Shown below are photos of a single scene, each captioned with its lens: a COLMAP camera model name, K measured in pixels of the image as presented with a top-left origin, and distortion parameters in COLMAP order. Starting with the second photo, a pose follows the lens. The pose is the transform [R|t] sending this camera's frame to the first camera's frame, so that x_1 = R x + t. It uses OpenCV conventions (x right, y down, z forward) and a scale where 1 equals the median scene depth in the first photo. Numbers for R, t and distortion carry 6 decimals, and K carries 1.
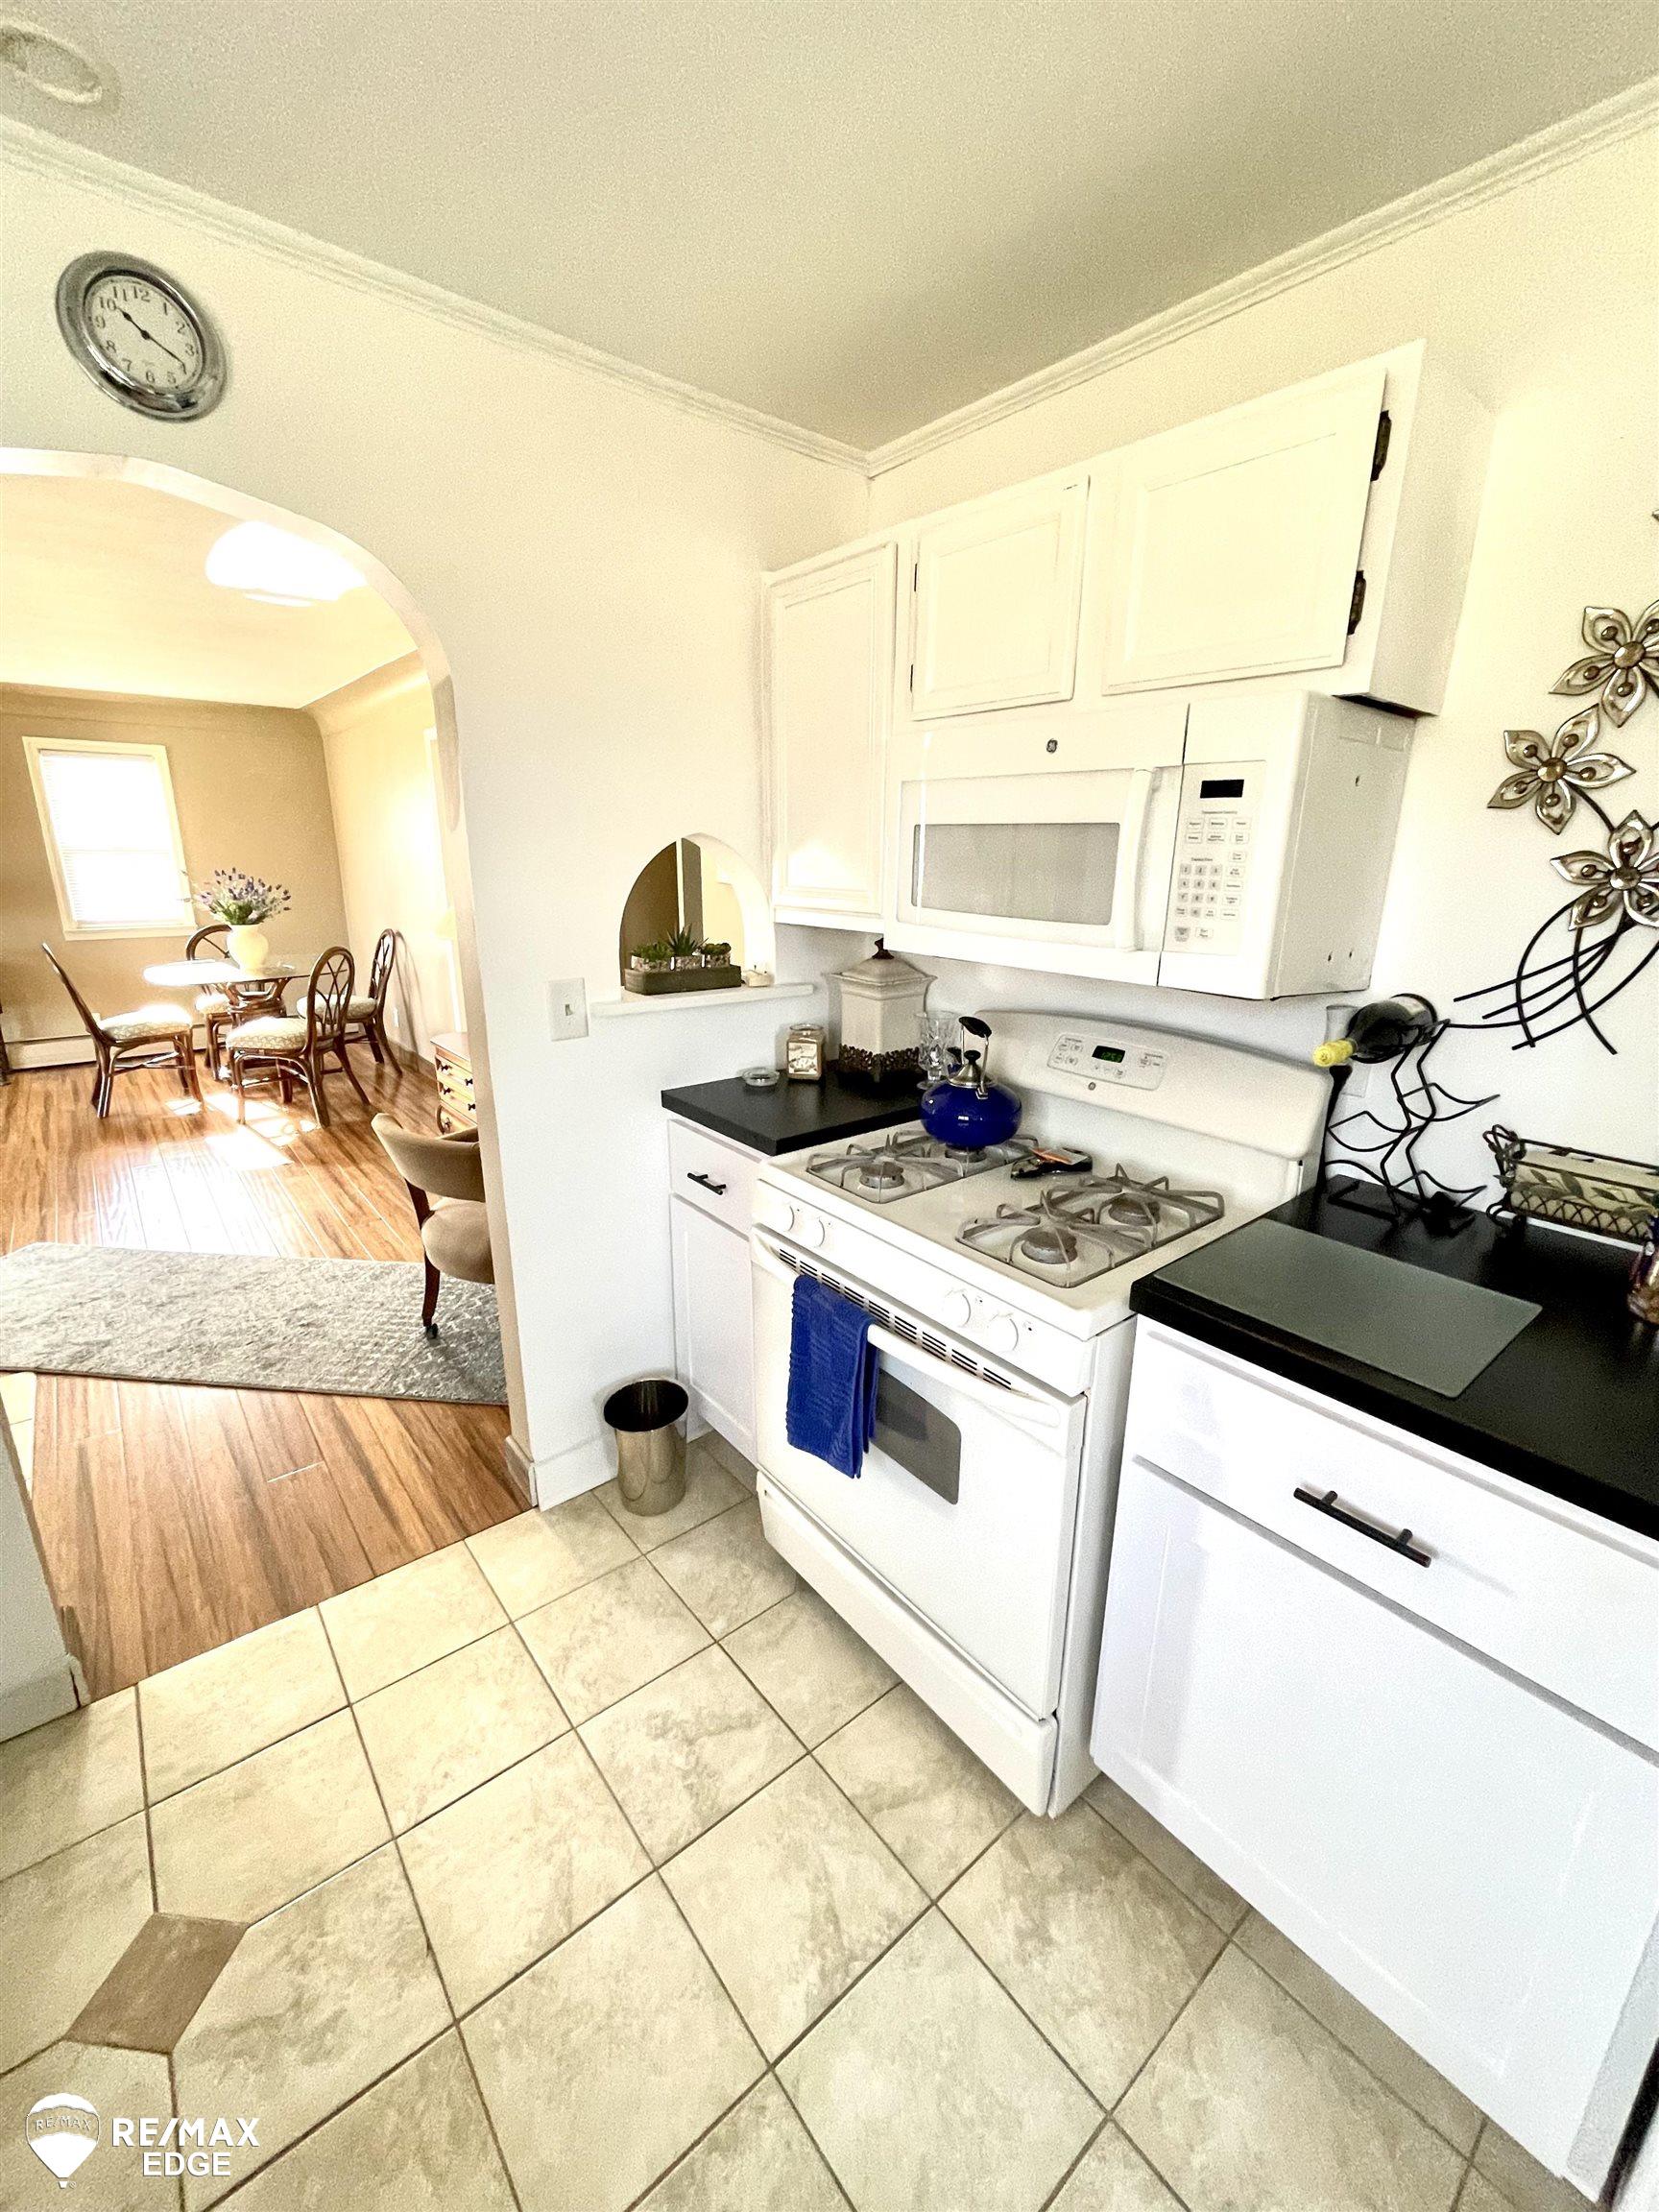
lens RADIAL K [[896.2, 0, 828.8], [0, 896.2, 1106.5], [0, 0, 1]] dist [-0.004157, -0.000526]
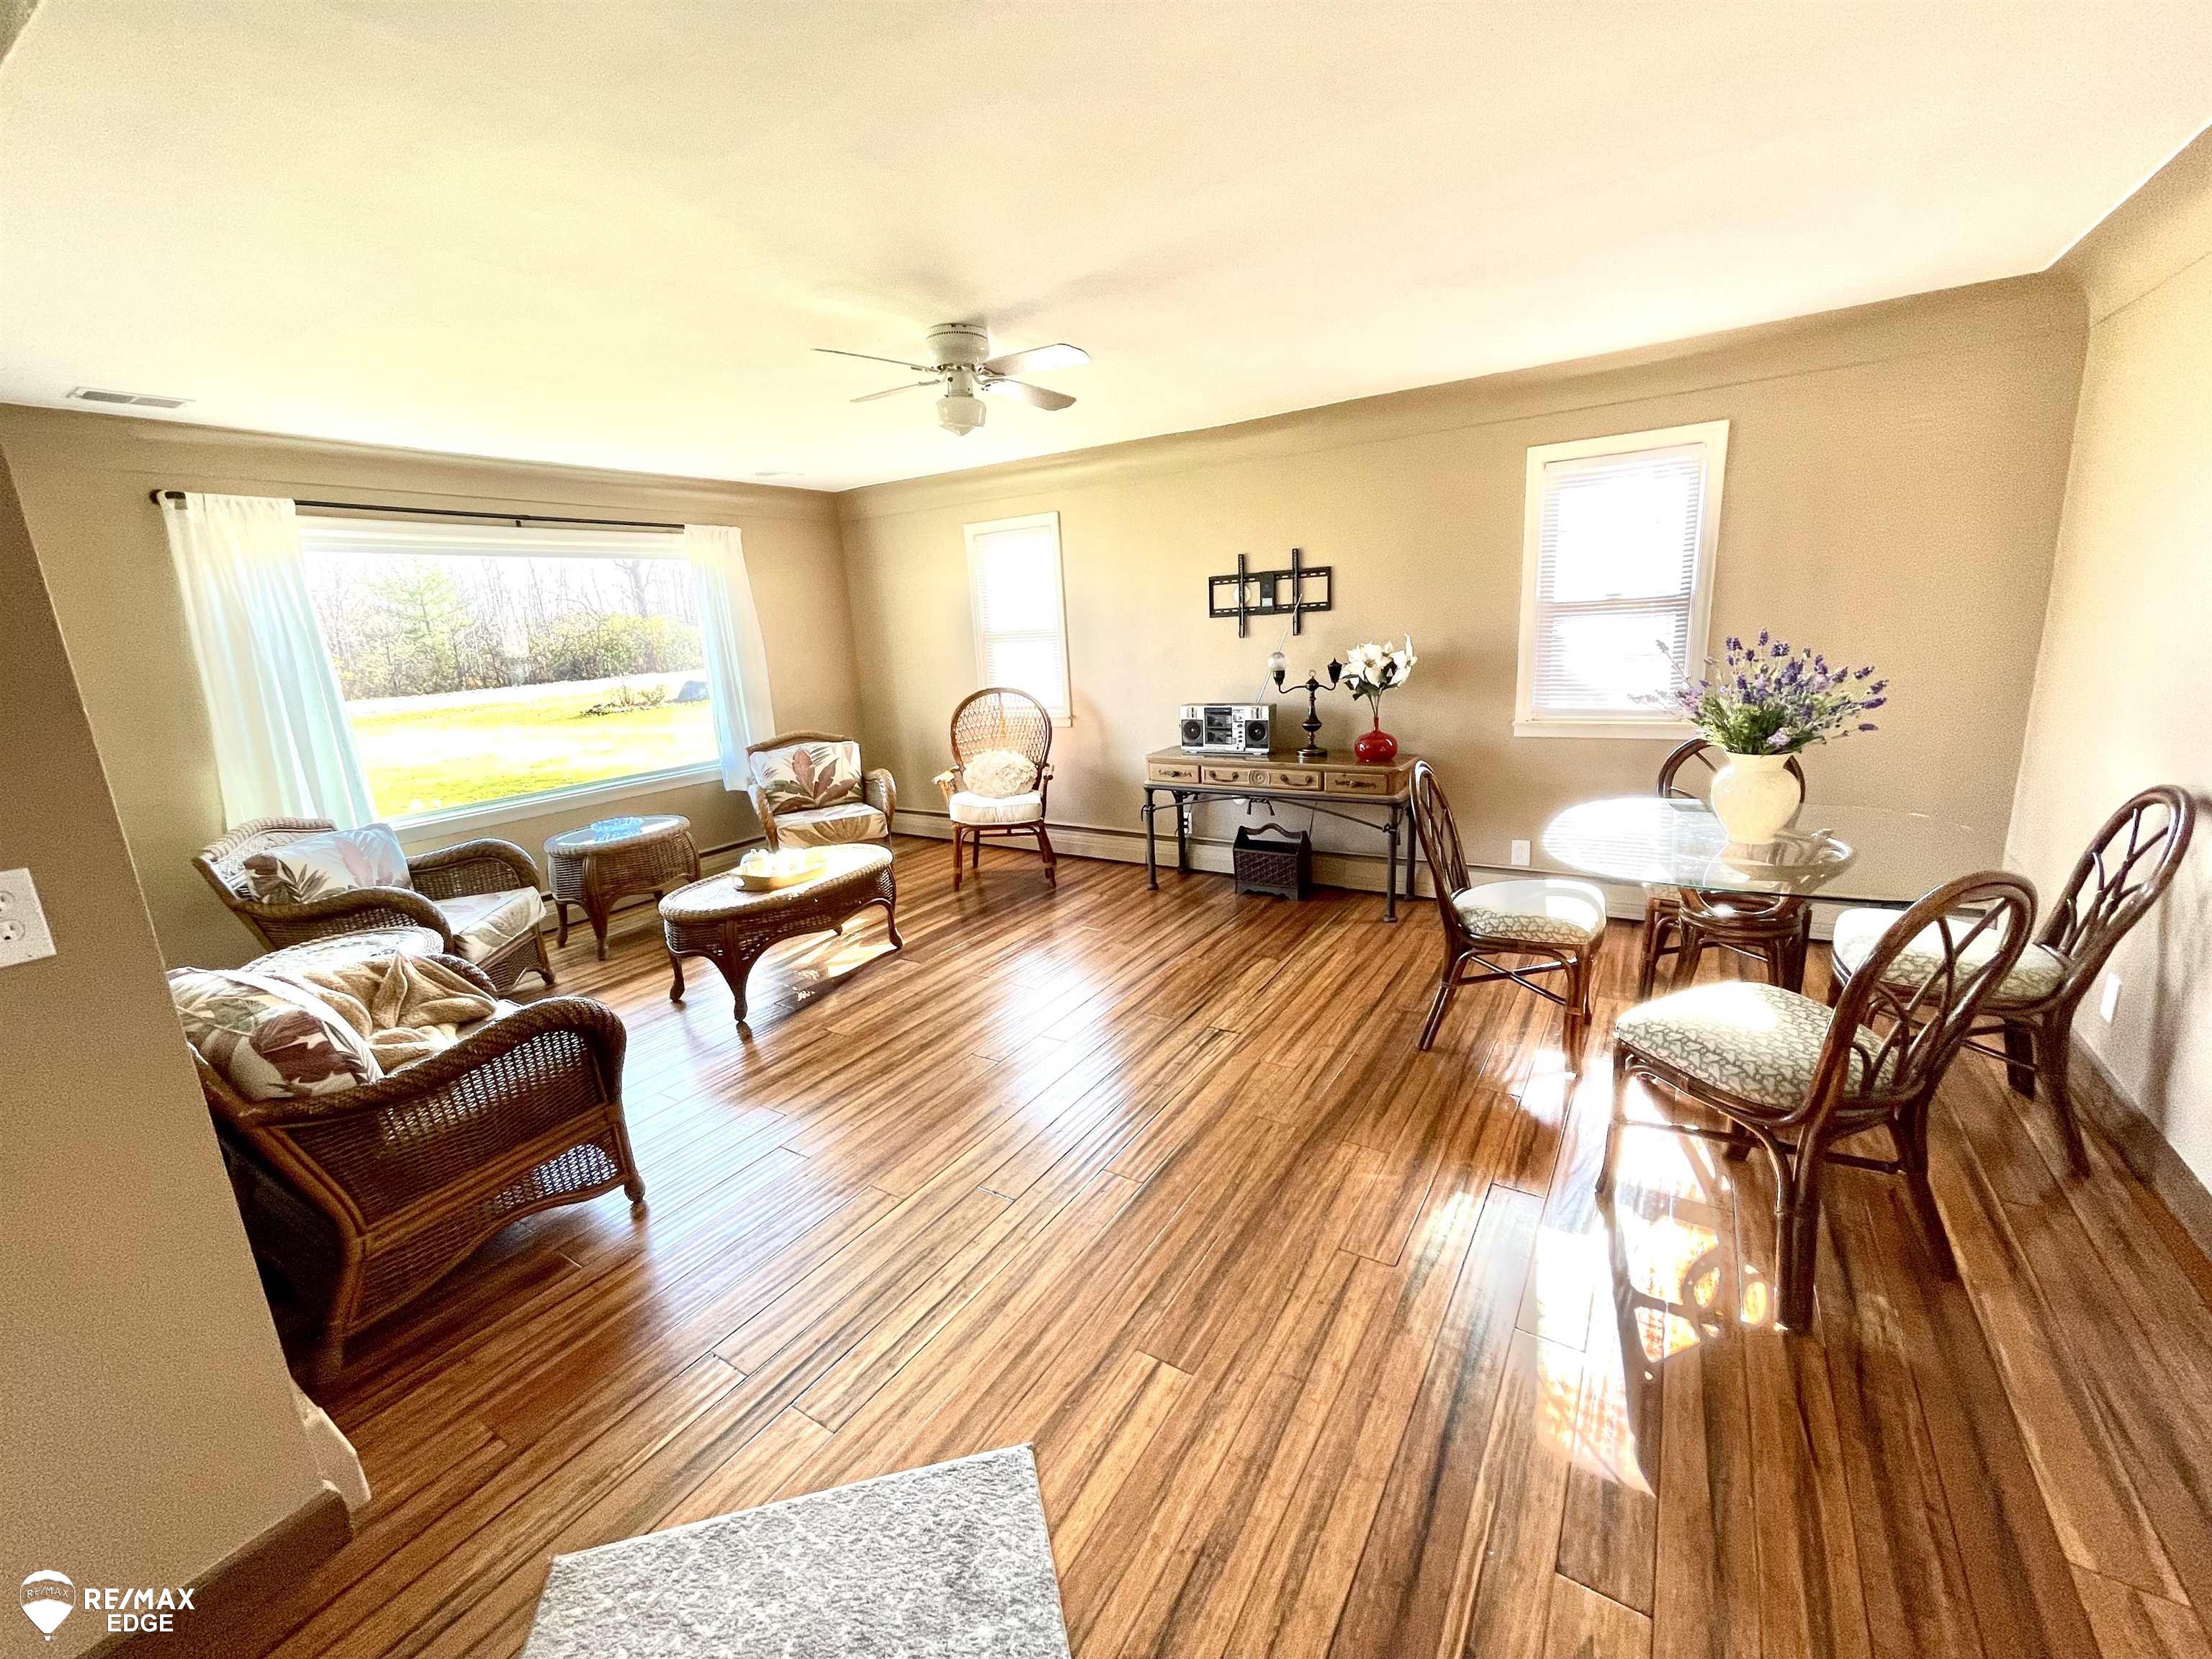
lens RADIAL K [[896.2, 0, 1101.7], [0, 896.2, 826.1], [0, 0, 1]] dist [-0.004157, -0.000526]
pose [[0.301605, 0.179766, -0.936332, -0.318437], [-0.200838, 0.972008, 0.121923, -0.156643], [0.932040, 0.151279, 0.329266, 0.542095]]
